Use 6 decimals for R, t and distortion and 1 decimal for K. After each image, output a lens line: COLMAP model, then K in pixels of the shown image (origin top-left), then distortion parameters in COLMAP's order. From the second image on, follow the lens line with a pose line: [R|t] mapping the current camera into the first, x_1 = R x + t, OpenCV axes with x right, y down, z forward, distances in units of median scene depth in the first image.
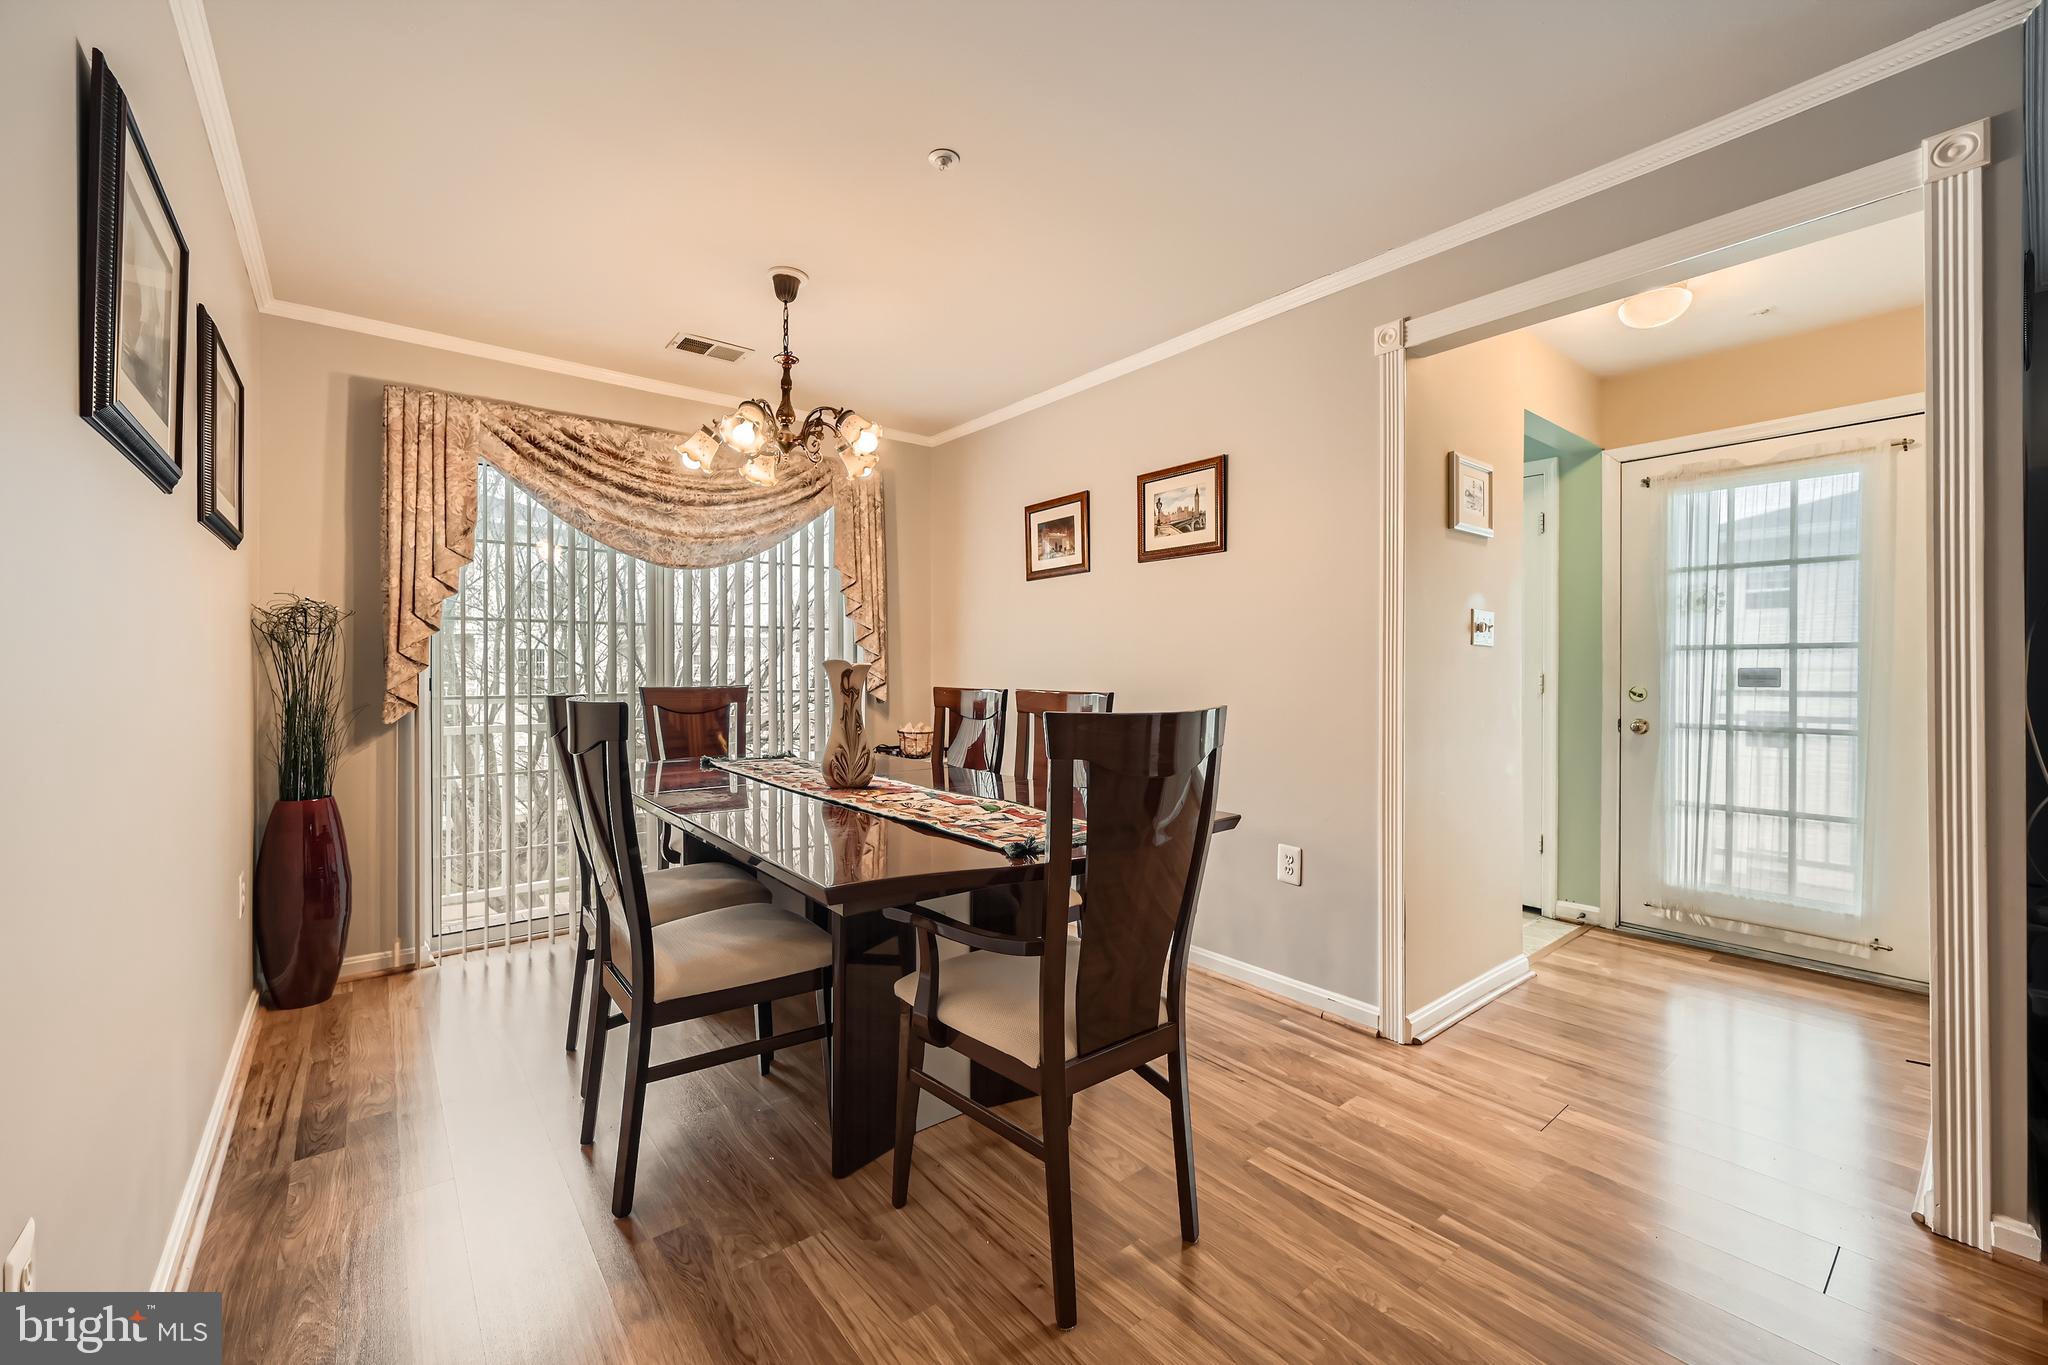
lens RADIAL K [[819.0, 0, 1023.3], [0, 819.0, 674.9], [0, 0, 1]] dist [0.000693, -0.000163]
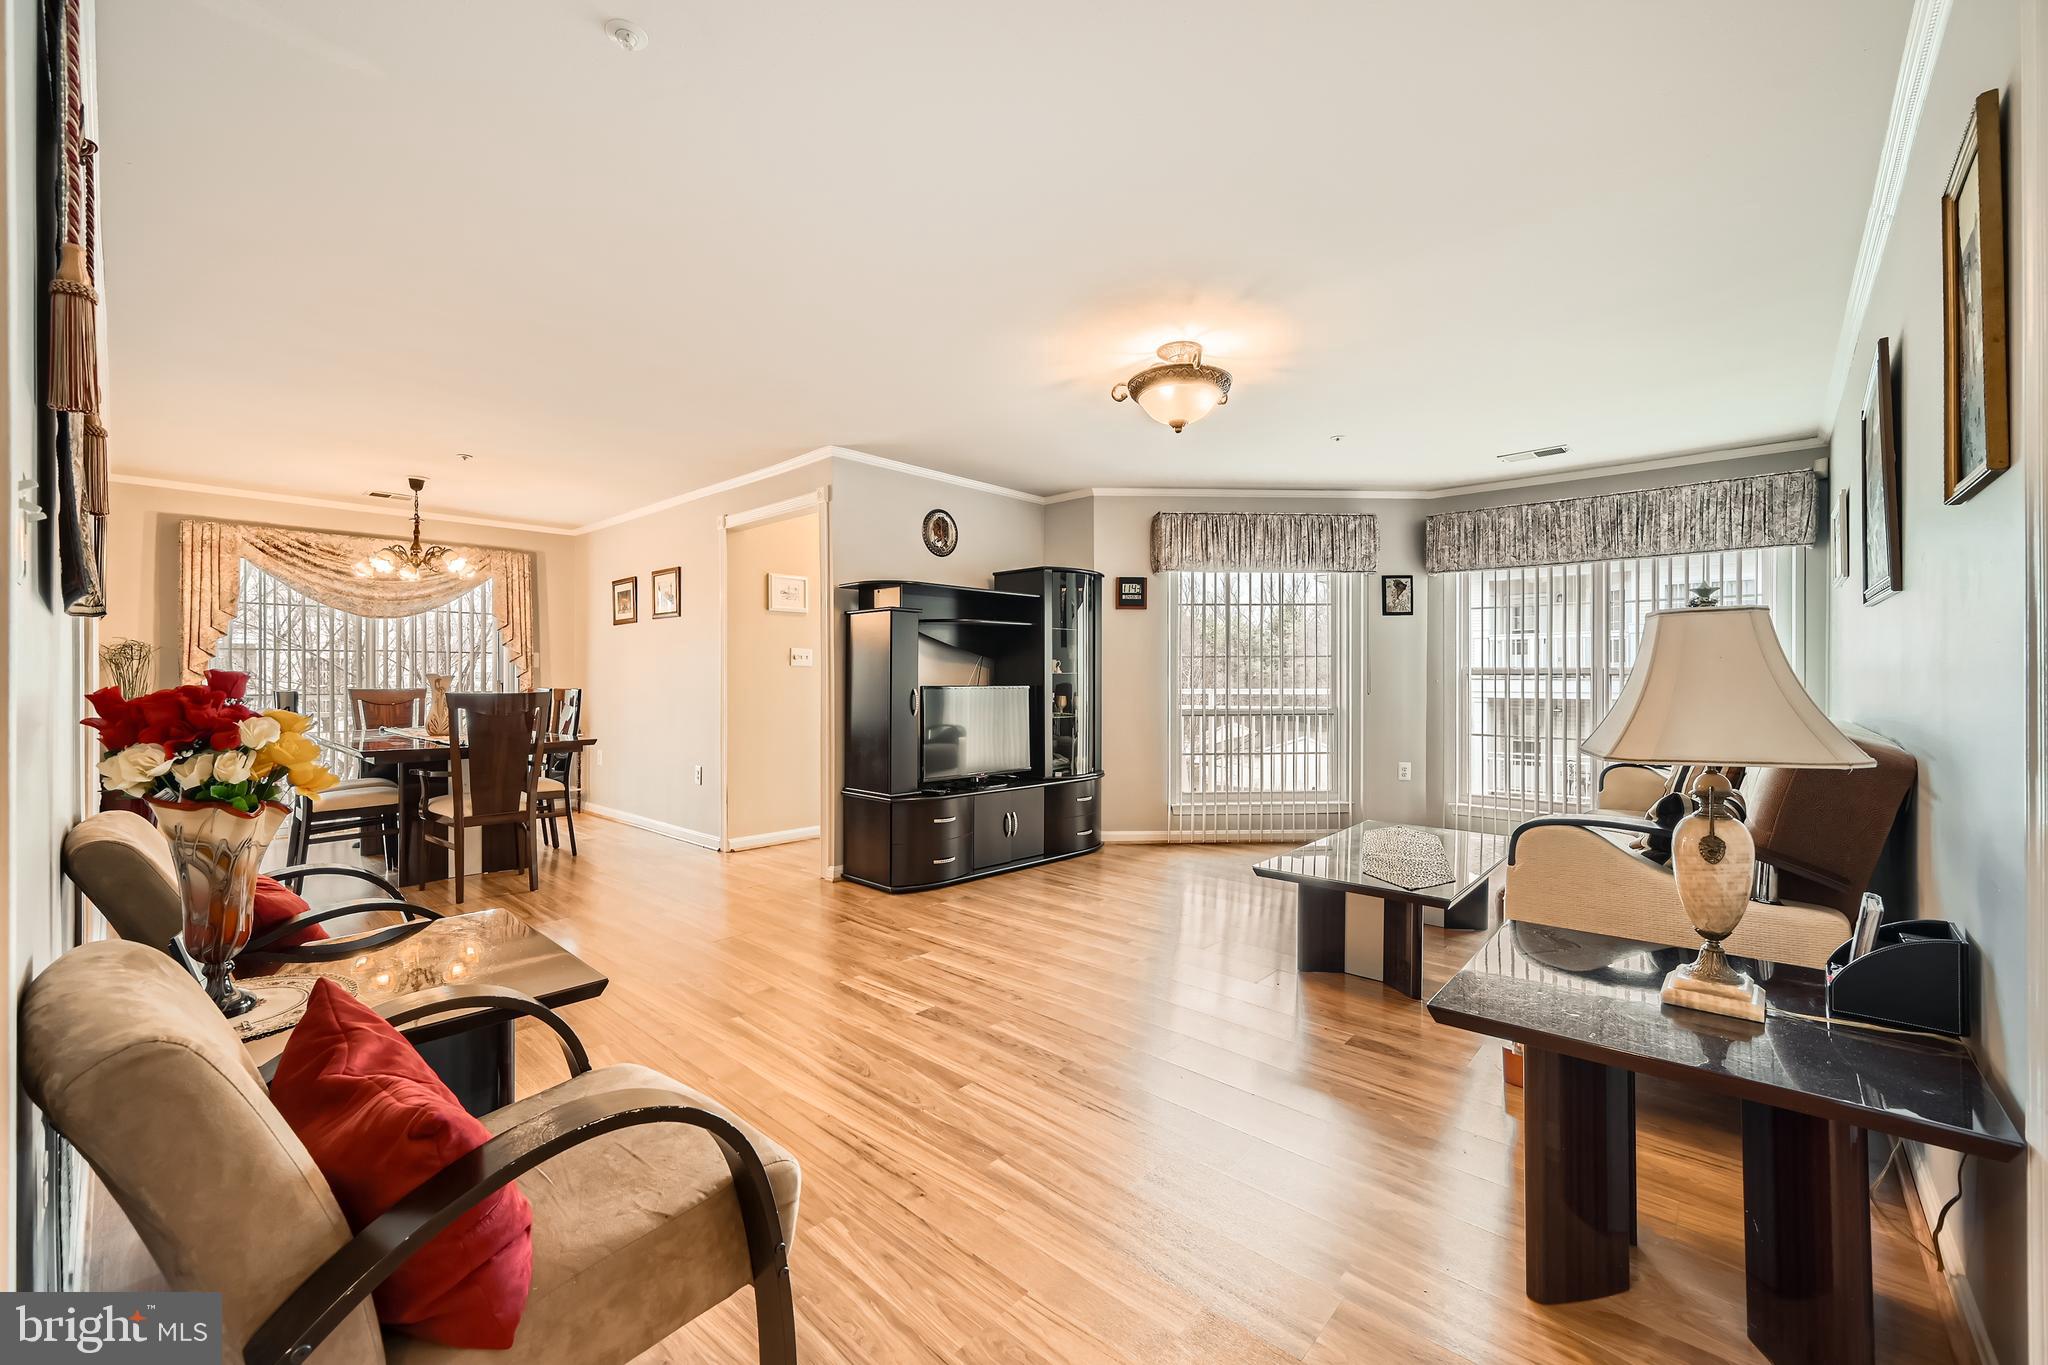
lens RADIAL K [[820.0, 0, 1028.2], [0, 820.0, 678.6], [0, 0, 1]] dist [-0.001781, -0.000695]
pose [[0.987341, -0.002619, 0.158592, 0.698415], [0.003257, 0.999988, -0.003762, 0.004883], [-0.158580, 0.004231, 0.987337, -0.964180]]
